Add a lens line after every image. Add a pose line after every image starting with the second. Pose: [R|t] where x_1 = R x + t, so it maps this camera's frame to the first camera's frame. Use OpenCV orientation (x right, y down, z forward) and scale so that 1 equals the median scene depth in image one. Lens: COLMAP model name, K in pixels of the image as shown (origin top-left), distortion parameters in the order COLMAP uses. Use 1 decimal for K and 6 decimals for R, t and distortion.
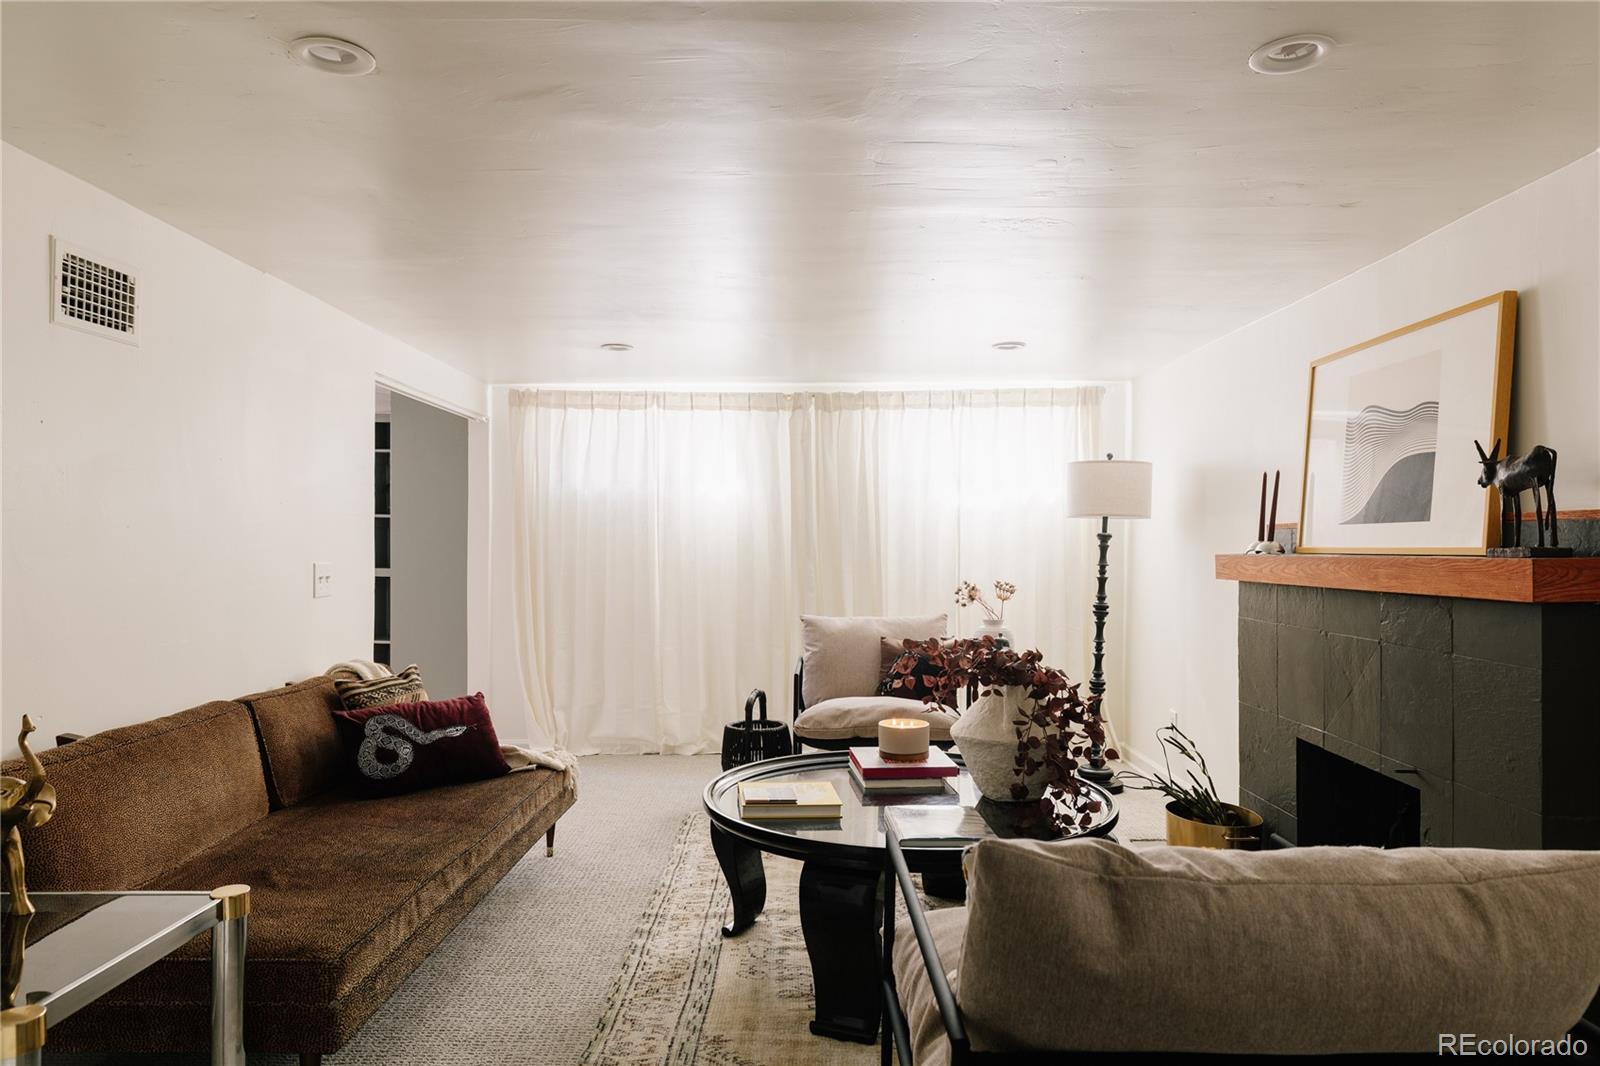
lens RADIAL K [[1040.5, 0, 800.7], [0, 1040.5, 539.5], [0, 0, 1]] dist [0.002538, -0.000305]
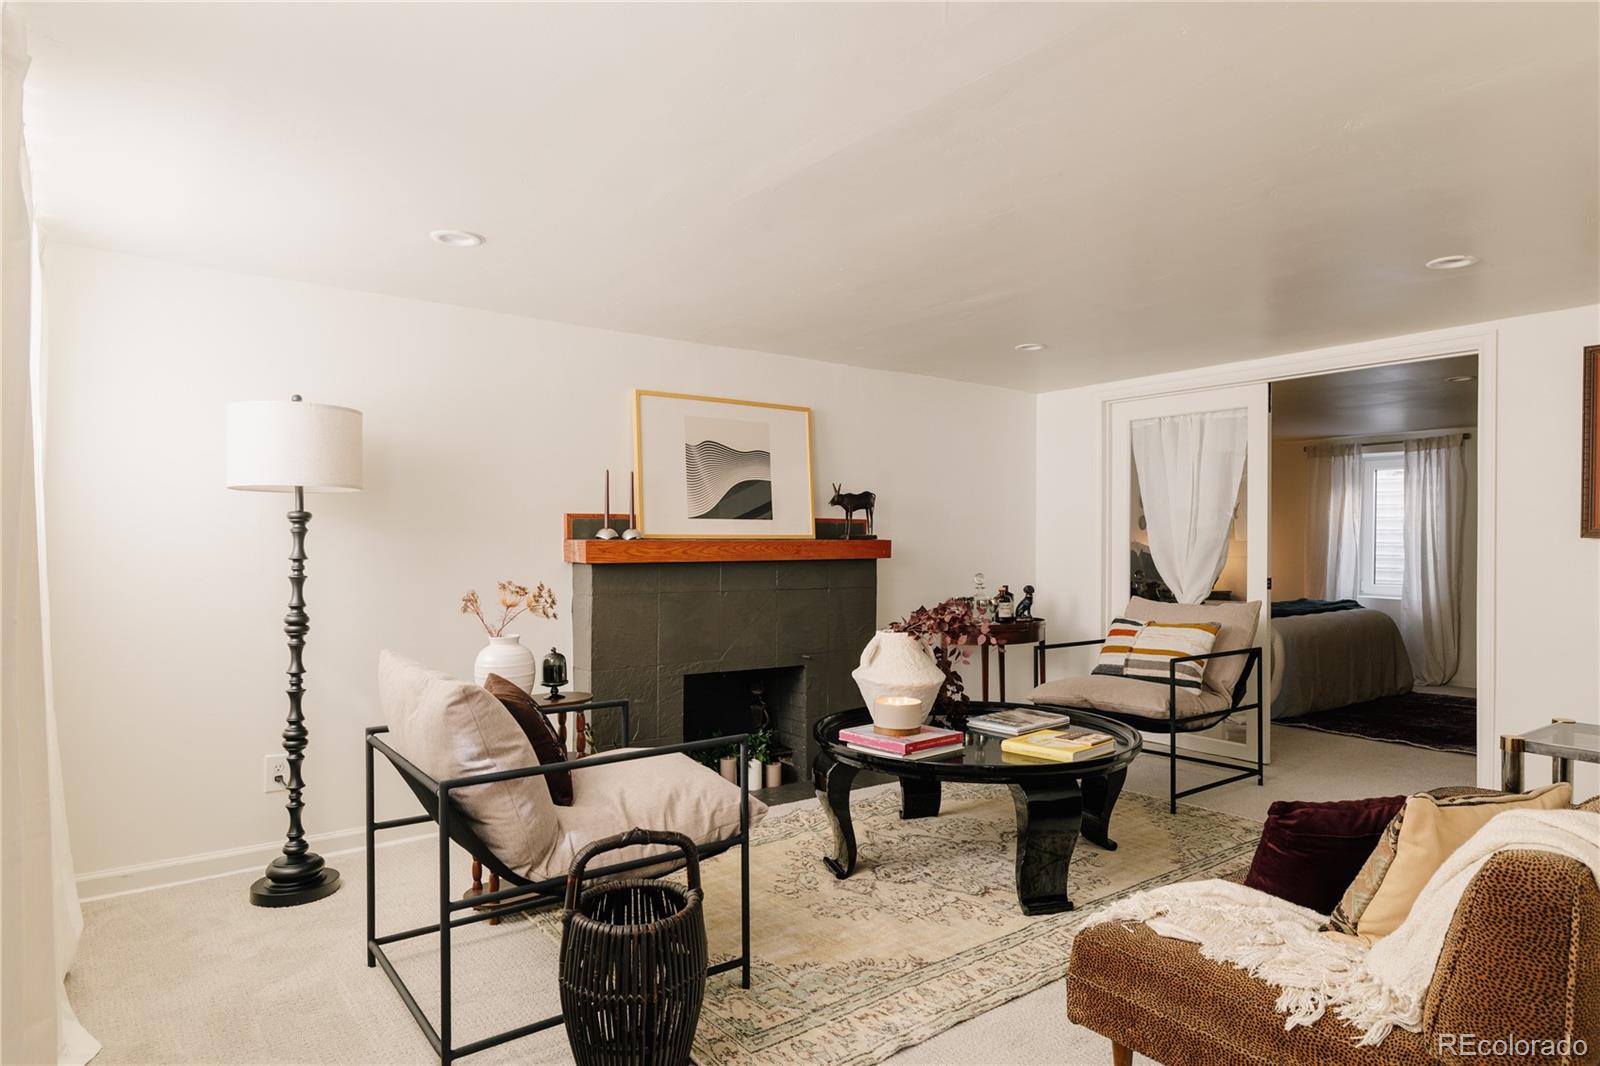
lens RADIAL K [[966.8, 0, 806.6], [0, 966.8, 539.6], [0, 0, 1]] dist [-0.001406, -0.000348]
pose [[-0.631370, -0.000507, 0.775482, -0.696463], [-0.005630, 0.999976, -0.003930, 0.021554], [-0.775462, -0.006847, -0.631358, 1.945017]]
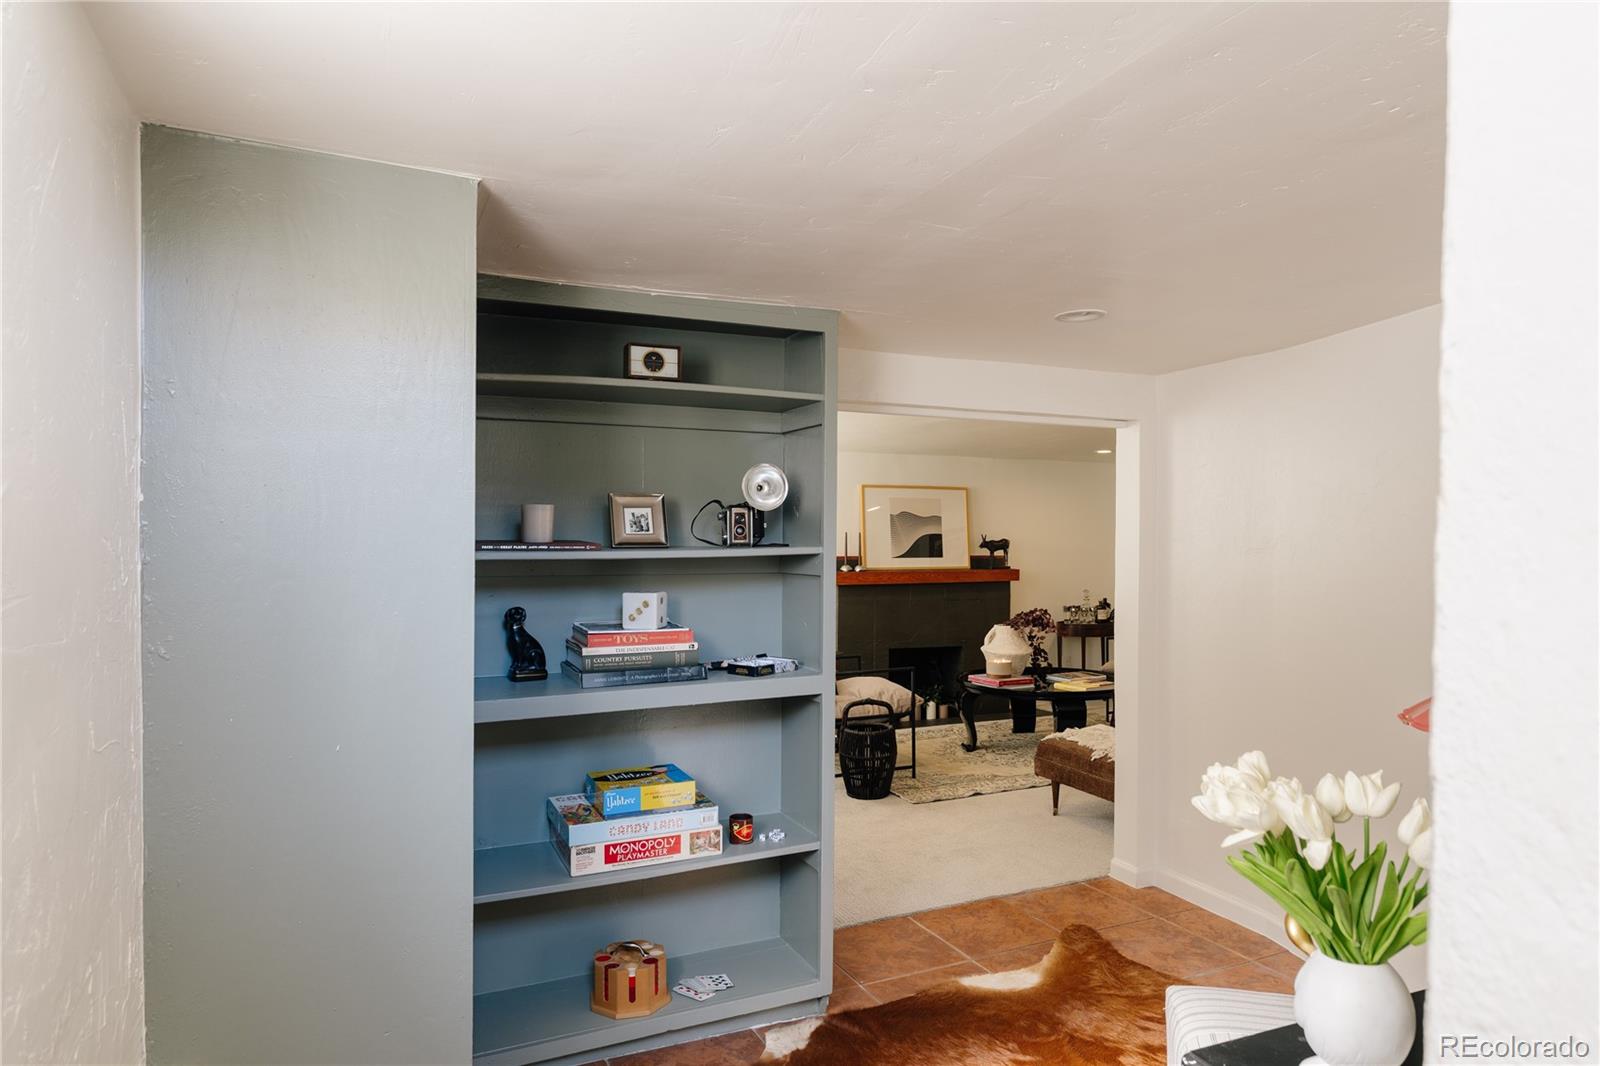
lens RADIAL K [[966.8, 0, 807.6], [0, 966.8, 534.2], [0, 0, 1]] dist [-0.001406, -0.000348]
pose [[-0.448857, 0.004863, 0.893590, -1.625396], [-0.006705, 0.999939, -0.008810, -0.056230], [-0.893578, -0.009946, -0.448797, 2.501323]]
